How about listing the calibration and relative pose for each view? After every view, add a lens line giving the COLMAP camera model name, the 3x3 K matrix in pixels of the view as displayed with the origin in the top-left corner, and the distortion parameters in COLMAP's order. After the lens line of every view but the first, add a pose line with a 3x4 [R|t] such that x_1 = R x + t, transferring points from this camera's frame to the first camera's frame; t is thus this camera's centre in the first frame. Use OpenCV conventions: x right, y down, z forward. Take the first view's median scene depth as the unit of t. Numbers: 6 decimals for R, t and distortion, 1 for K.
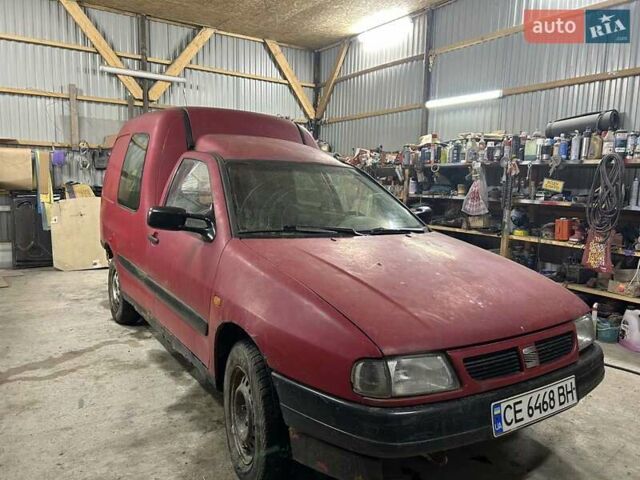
lens RADIAL K [[483.3, 0, 322.1], [0, 483.3, 241.8], [0, 0, 1]] dist [0.033386, -0.033642]
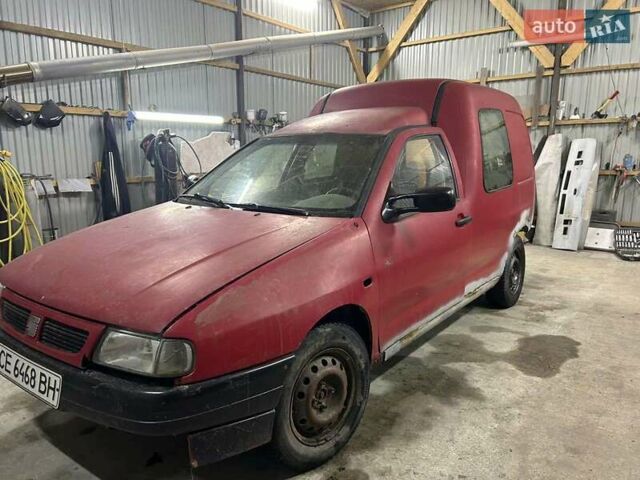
lens RADIAL K [[483.3, 0, 316.8], [0, 483.3, 244.1], [0, 0, 1]] dist [0.033386, -0.033642]
pose [[0.329857, 0.141440, -0.933375, 0.843601], [-0.103156, 0.988192, 0.113291, -0.056012], [0.938378, 0.058913, 0.340552, 0.661432]]
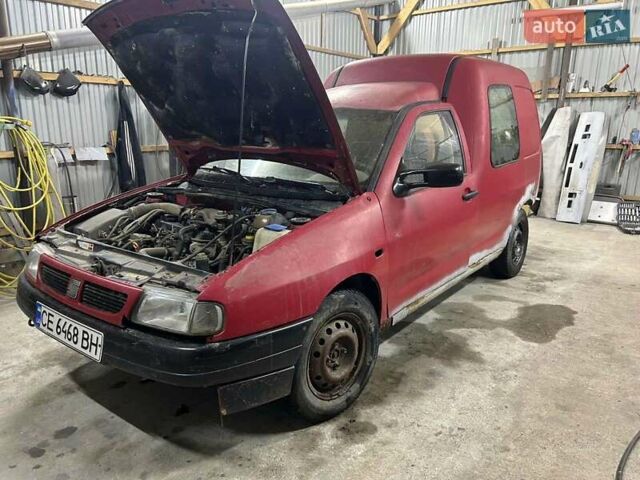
lens RADIAL K [[483.3, 0, 320.7], [0, 483.3, 242.7], [0, 0, 1]] dist [0.033386, -0.033642]
pose [[0.325294, 0.203670, -0.923419, 0.881178], [-0.115397, 0.977781, 0.175009, -0.065452], [0.938545, 0.049630, 0.341570, 0.632075]]
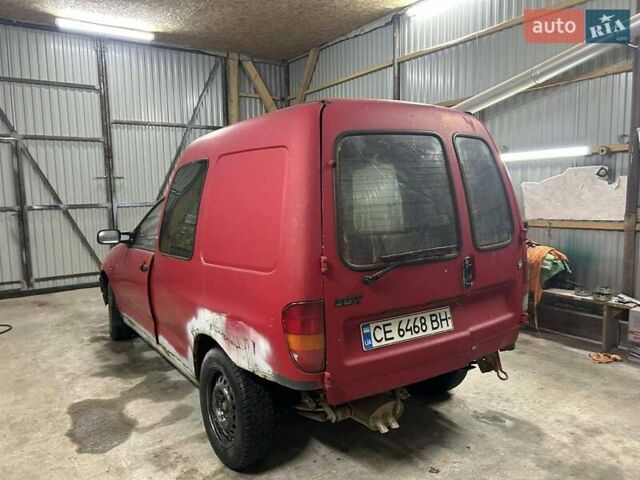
lens RADIAL K [[483.3, 0, 314.1], [0, 483.3, 241.9], [0, 0, 1]] dist [0.033386, -0.033642]
pose [[-0.999870, -0.007218, -0.014420, -0.263769], [-0.010420, 0.971655, 0.236176, -0.333039], [0.012306, 0.236295, -0.971603, 2.236356]]
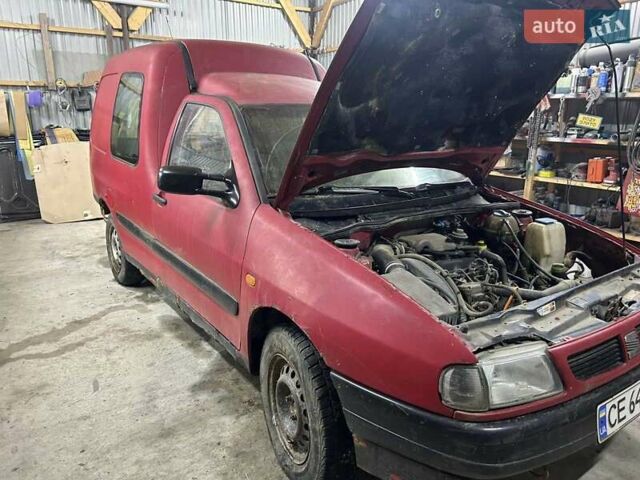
lens RADIAL K [[483.3, 0, 318.7], [0, 483.3, 243.0], [0, 0, 1]] dist [0.033386, -0.033642]
pose [[0.999498, -0.025647, 0.018600, -0.073553], [0.022850, 0.990232, 0.137544, -0.038709], [-0.021946, -0.137050, 0.990321, 0.105595]]
